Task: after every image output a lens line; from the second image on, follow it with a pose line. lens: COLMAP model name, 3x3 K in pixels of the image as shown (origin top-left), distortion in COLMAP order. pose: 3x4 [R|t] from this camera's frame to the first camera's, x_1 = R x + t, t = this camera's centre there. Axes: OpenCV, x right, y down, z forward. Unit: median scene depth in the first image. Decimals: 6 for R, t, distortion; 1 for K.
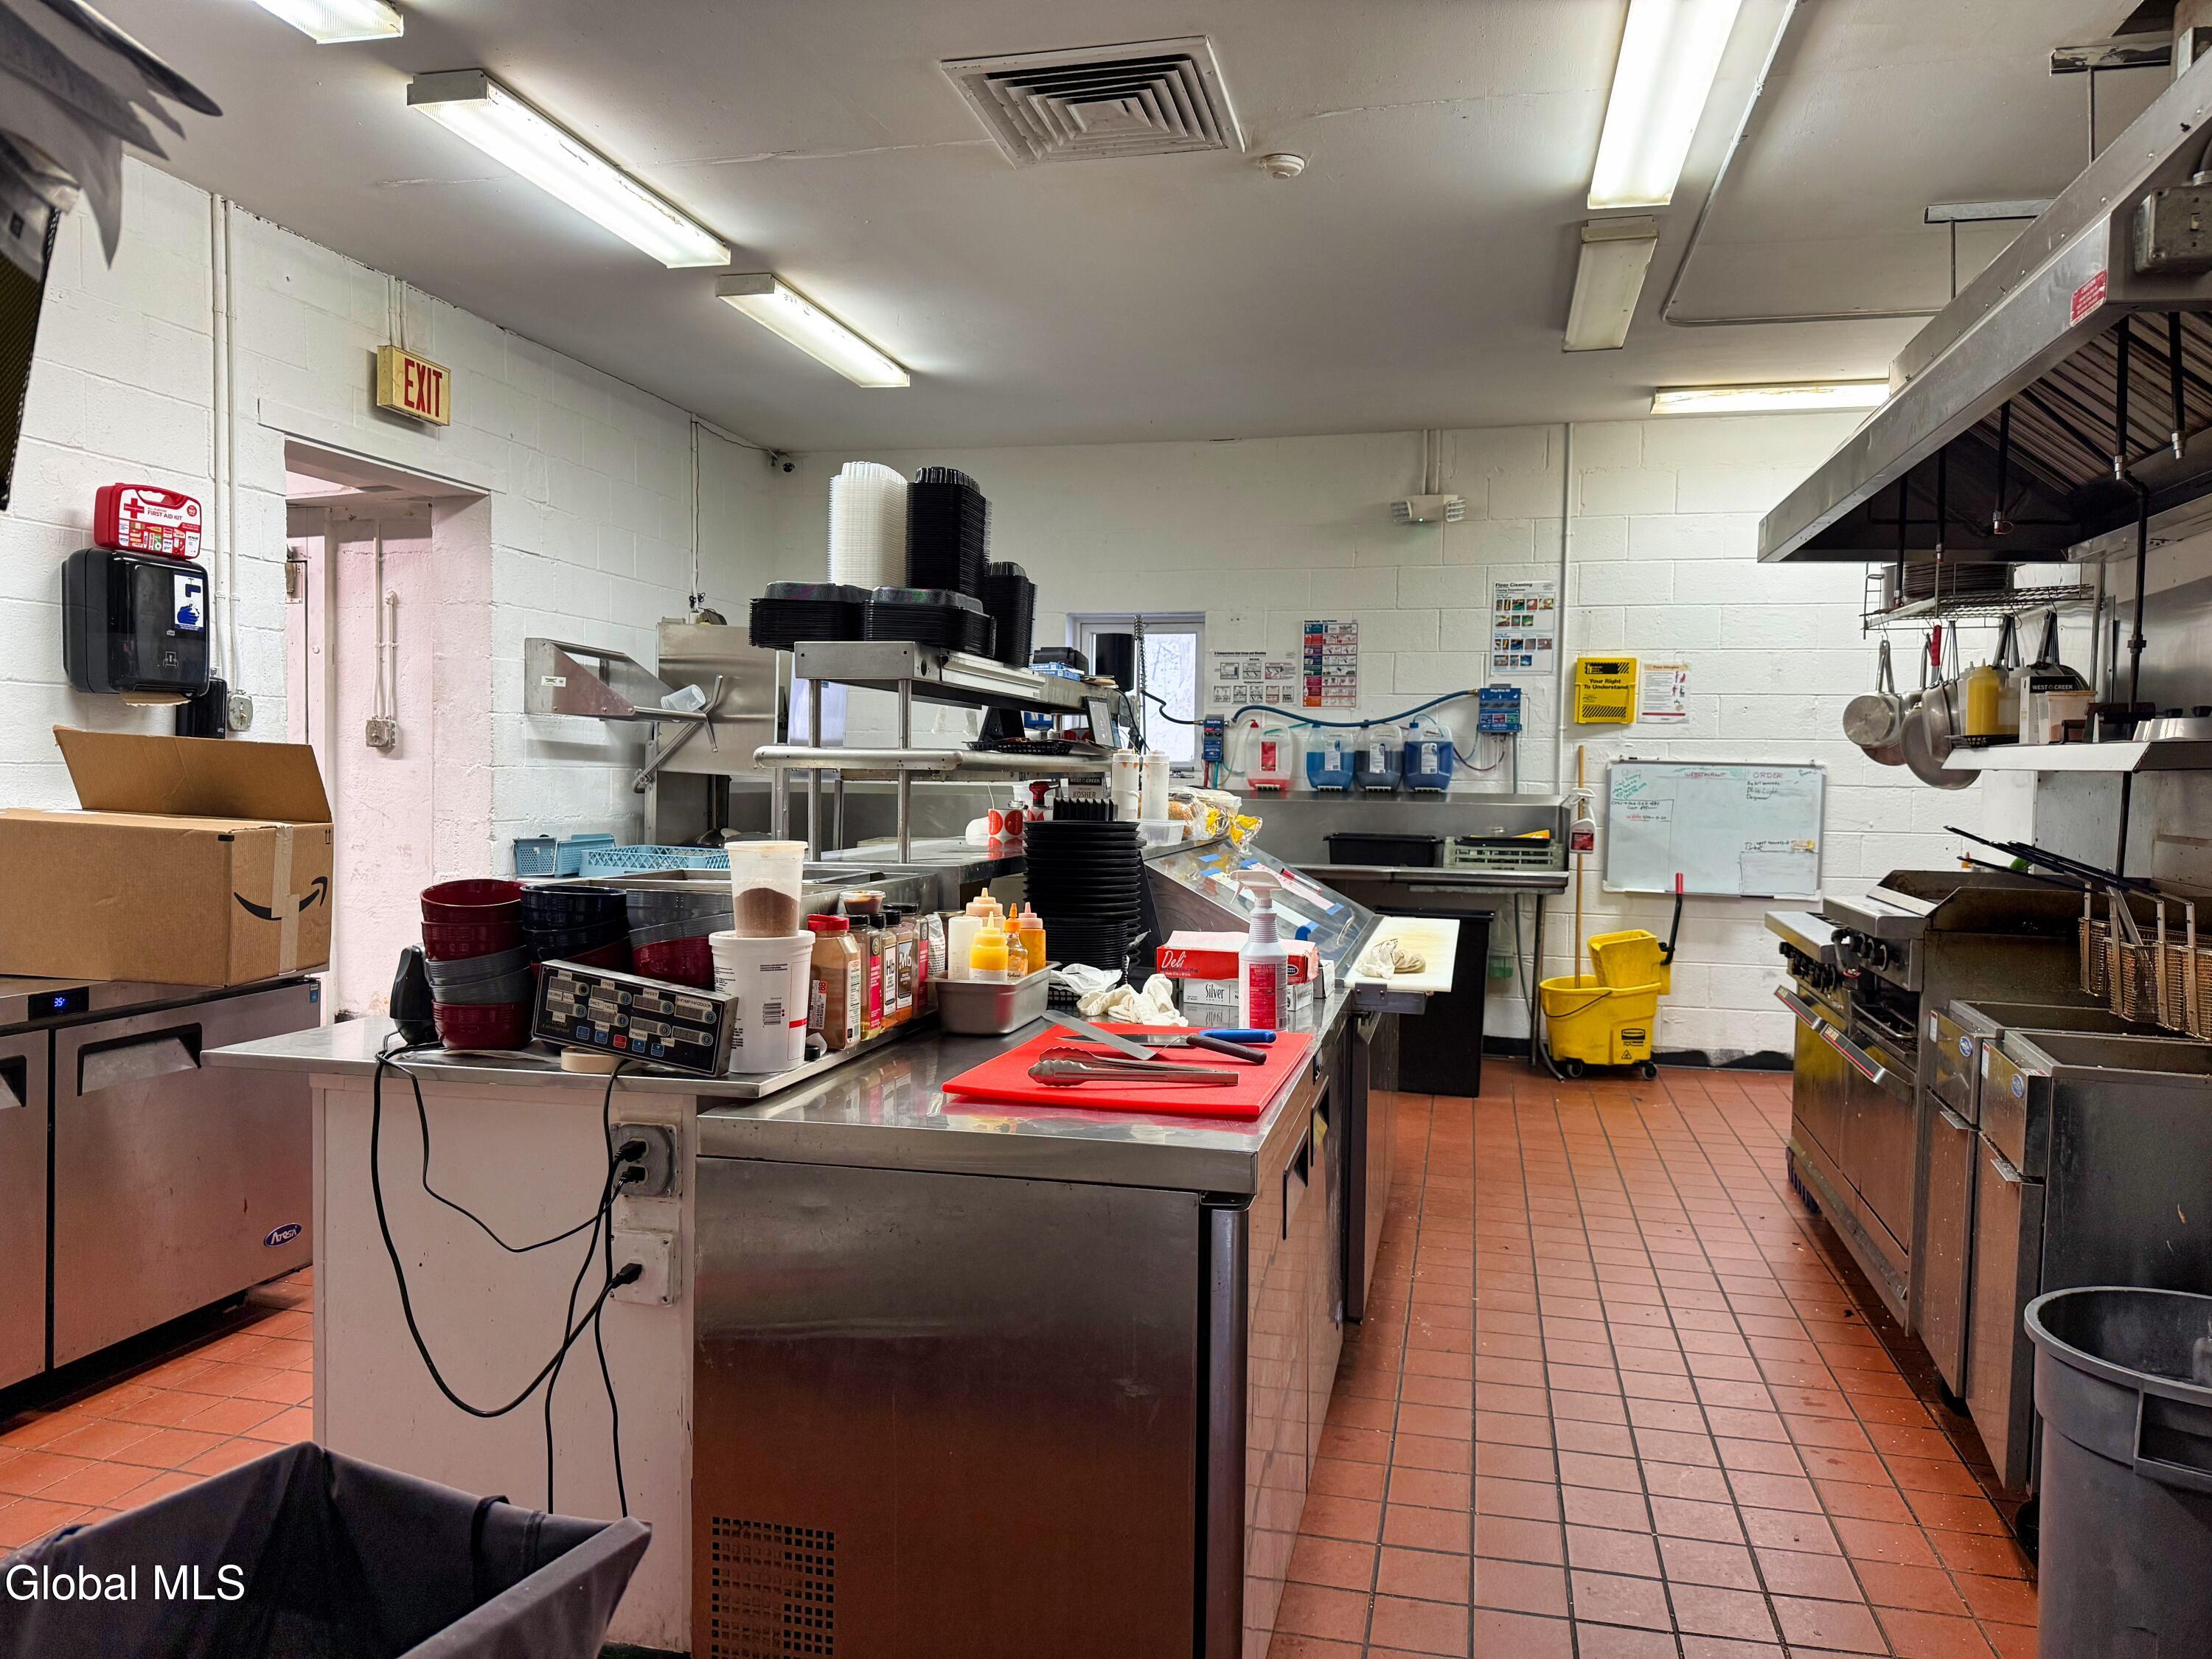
lens RADIAL K [[1571.9, 0, 1106.0], [0, 1571.9, 829.5], [0, 0, 1]] dist [0.090511, -0.117336]
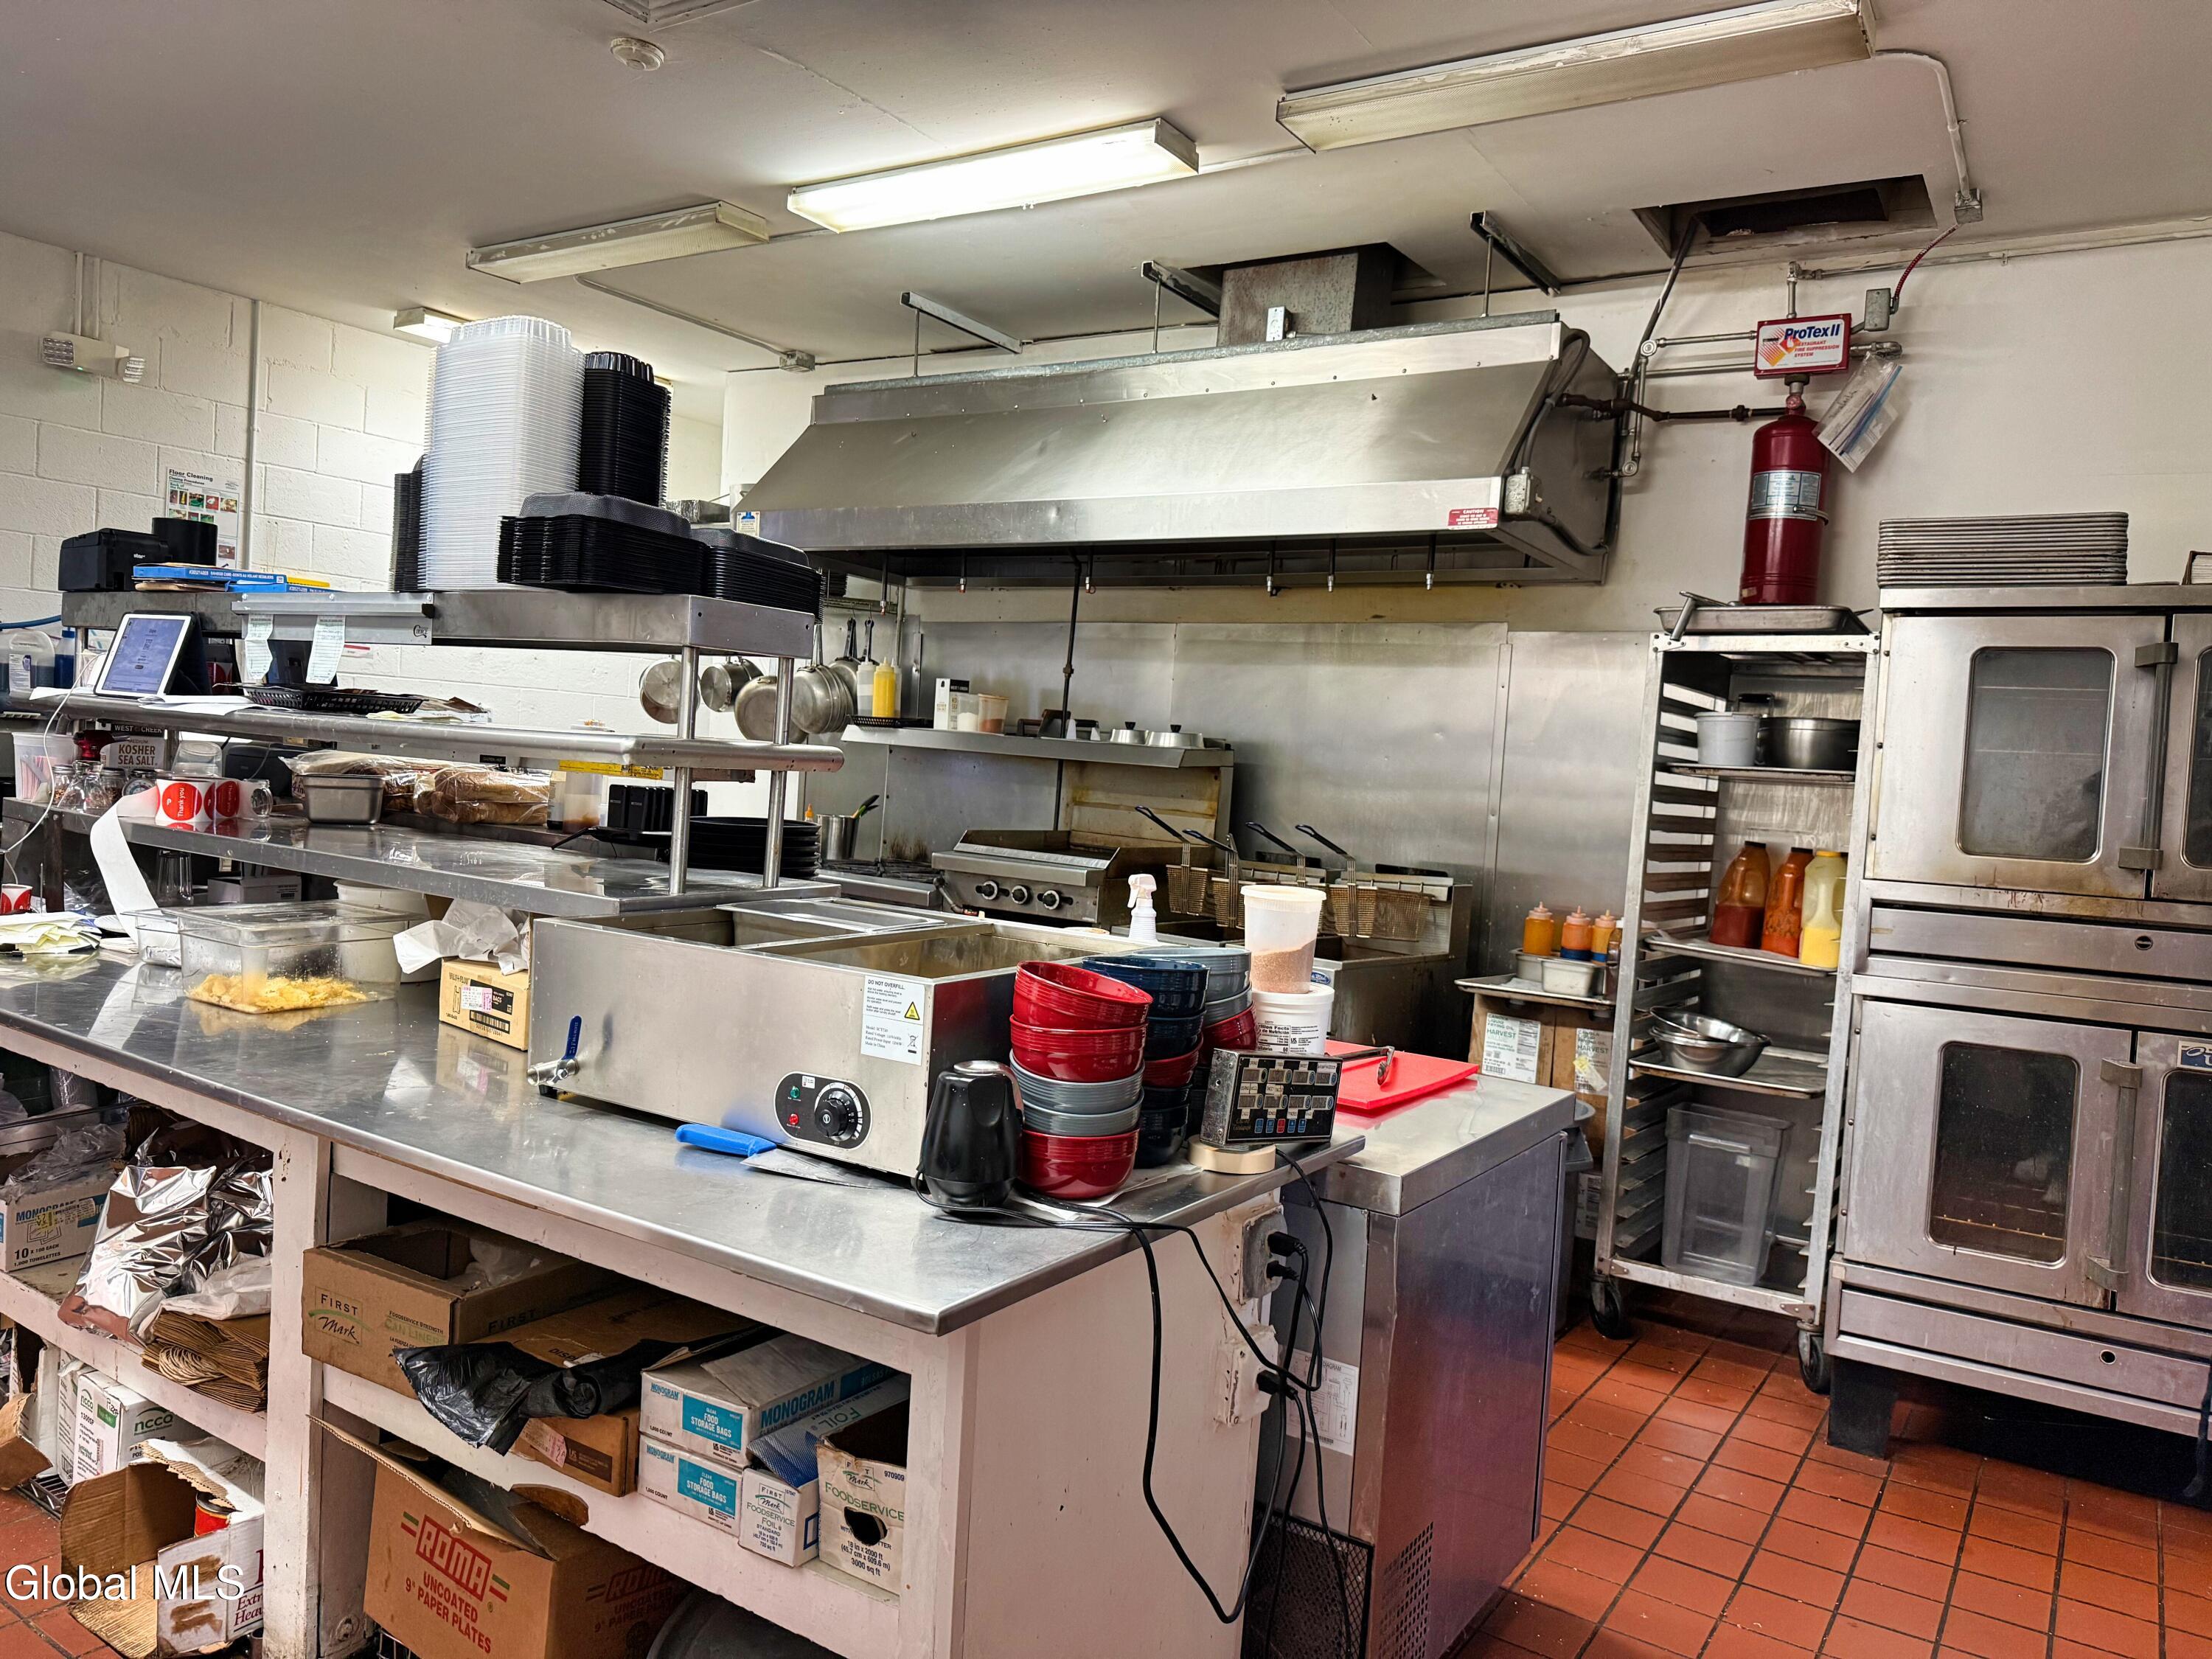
lens RADIAL K [[1571.9, 0, 1106.0], [0, 1571.9, 829.5], [0, 0, 1]] dist [0.090511, -0.117336]
pose [[0.348746, -0.037033, 0.936485, -0.365791], [-0.026555, 0.998427, 0.049372, -0.022961], [-0.936841, -0.042087, 0.347214, 0.249502]]
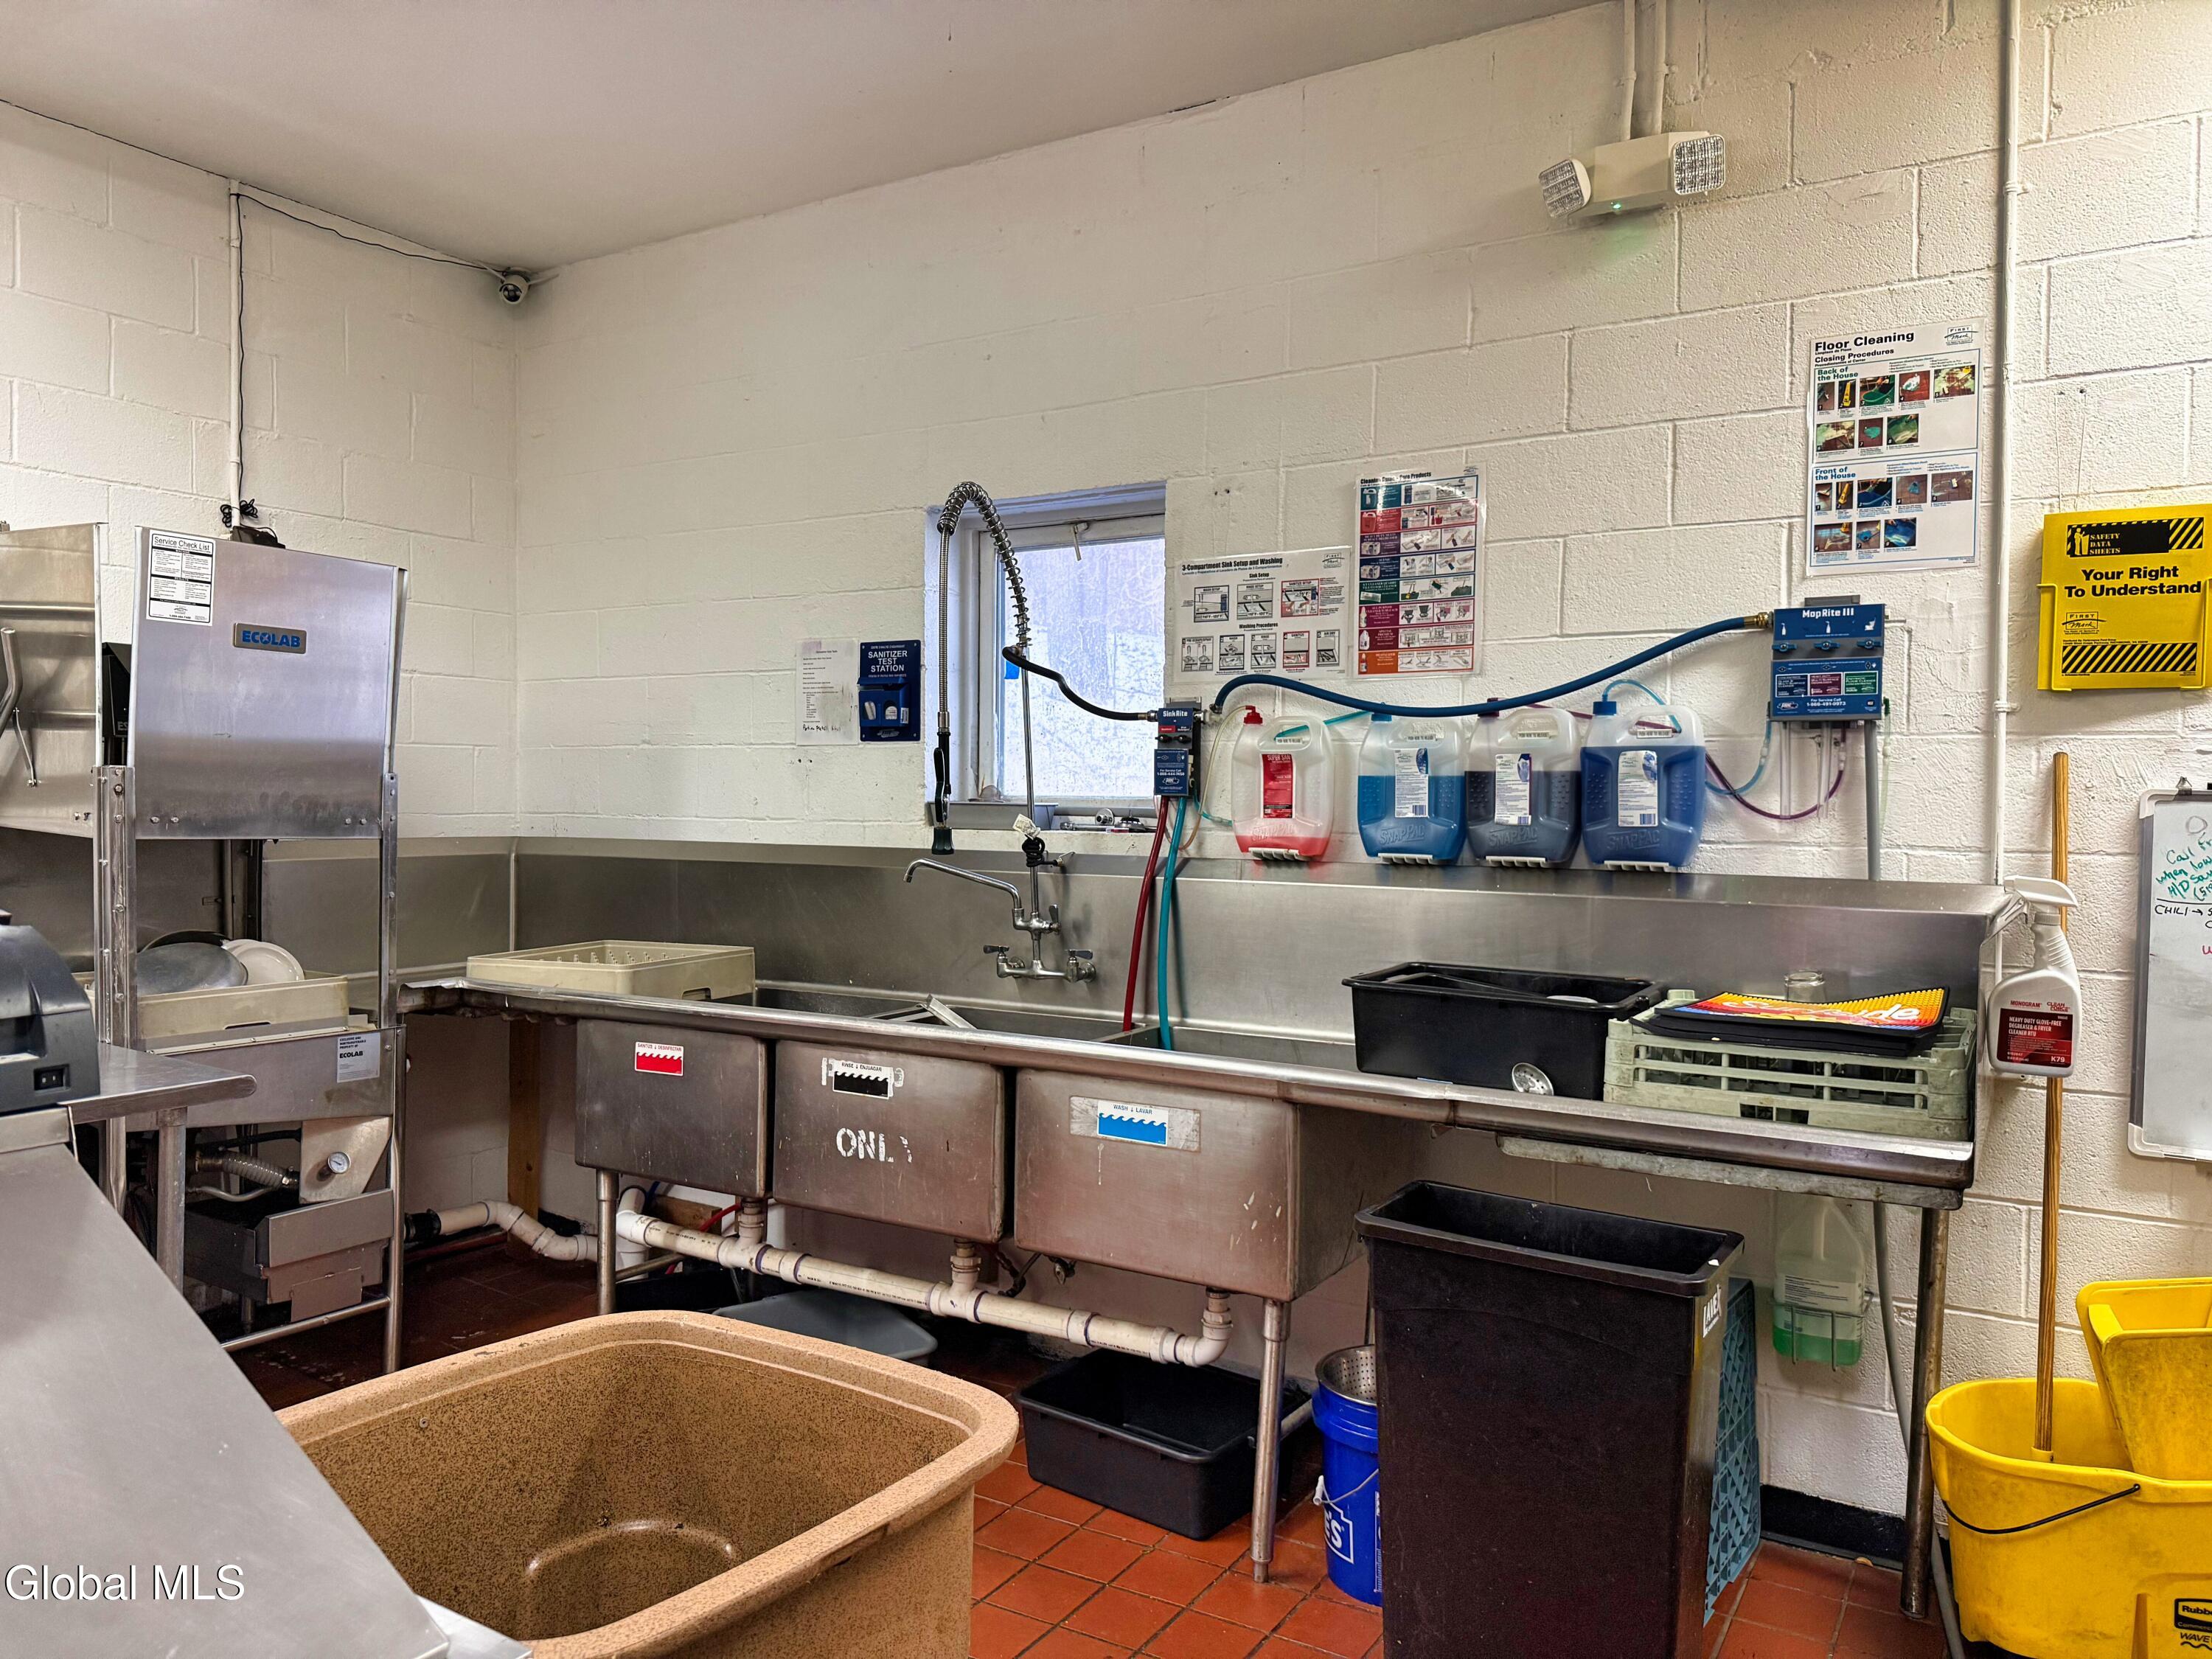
lens RADIAL K [[1554.0, 0, 1106.0], [0, 1554.0, 829.5], [0, 0, 1]] dist [0.040106, -0.069380]
pose [[0.948909, 0.001628, -0.315544, 0.201131], [-0.008802, 0.999734, -0.021311, -0.024902], [0.315426, 0.023000, 0.948671, 0.577291]]
